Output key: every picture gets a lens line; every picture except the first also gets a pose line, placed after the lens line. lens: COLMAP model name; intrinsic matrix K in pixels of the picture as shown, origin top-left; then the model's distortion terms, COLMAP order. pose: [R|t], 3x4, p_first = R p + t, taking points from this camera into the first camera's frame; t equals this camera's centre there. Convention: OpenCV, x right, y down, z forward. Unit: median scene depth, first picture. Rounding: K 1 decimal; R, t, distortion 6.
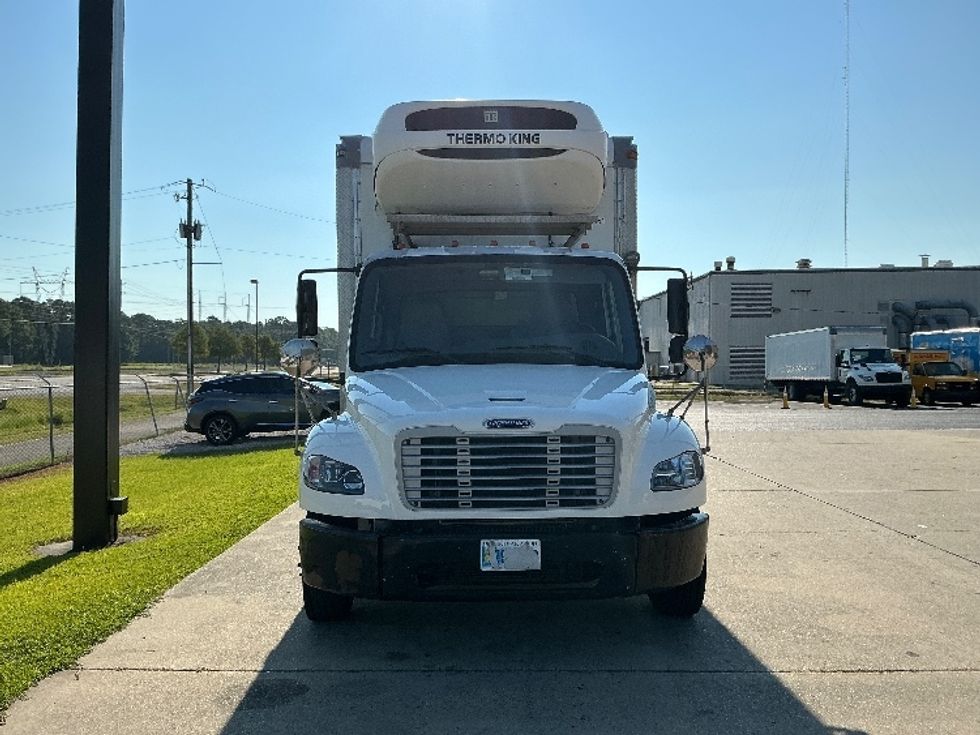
lens RADIAL K [[862.3, 0, 490.0], [0, 862.3, 367.5], [0, 0, 1]] dist [0.070972, -0.008773]
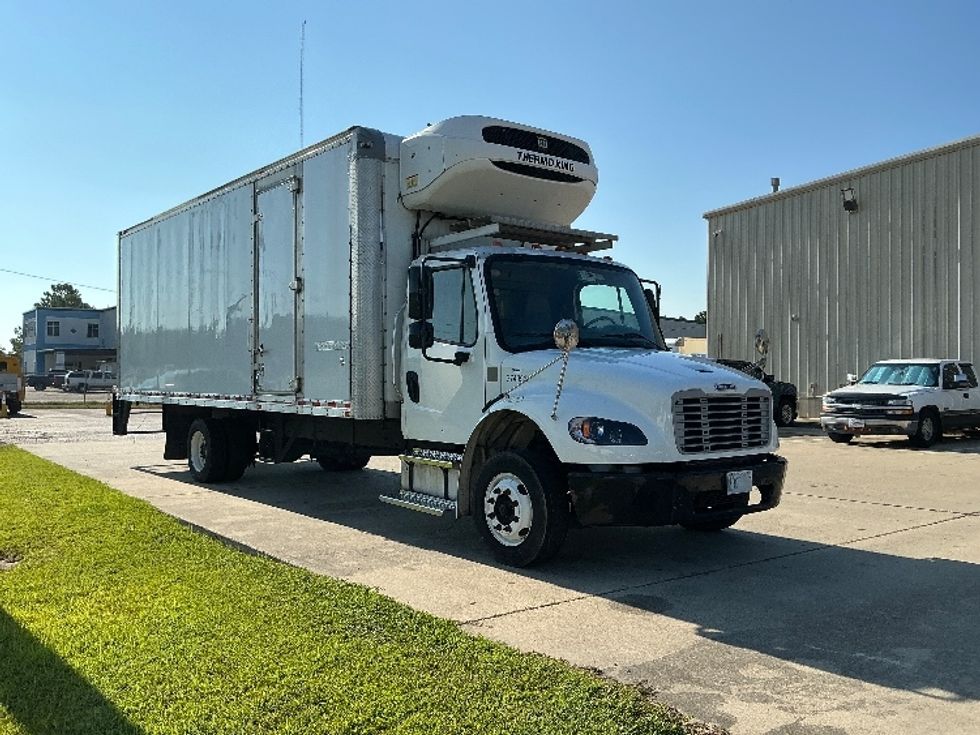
lens RADIAL K [[862.3, 0, 490.0], [0, 862.3, 367.5], [0, 0, 1]] dist [0.070972, -0.008773]
pose [[0.782767, 0.012603, 0.622188, -1.116216], [-0.003306, 0.999865, -0.016094, 0.056066], [-0.622307, 0.010541, 0.782703, 0.158716]]
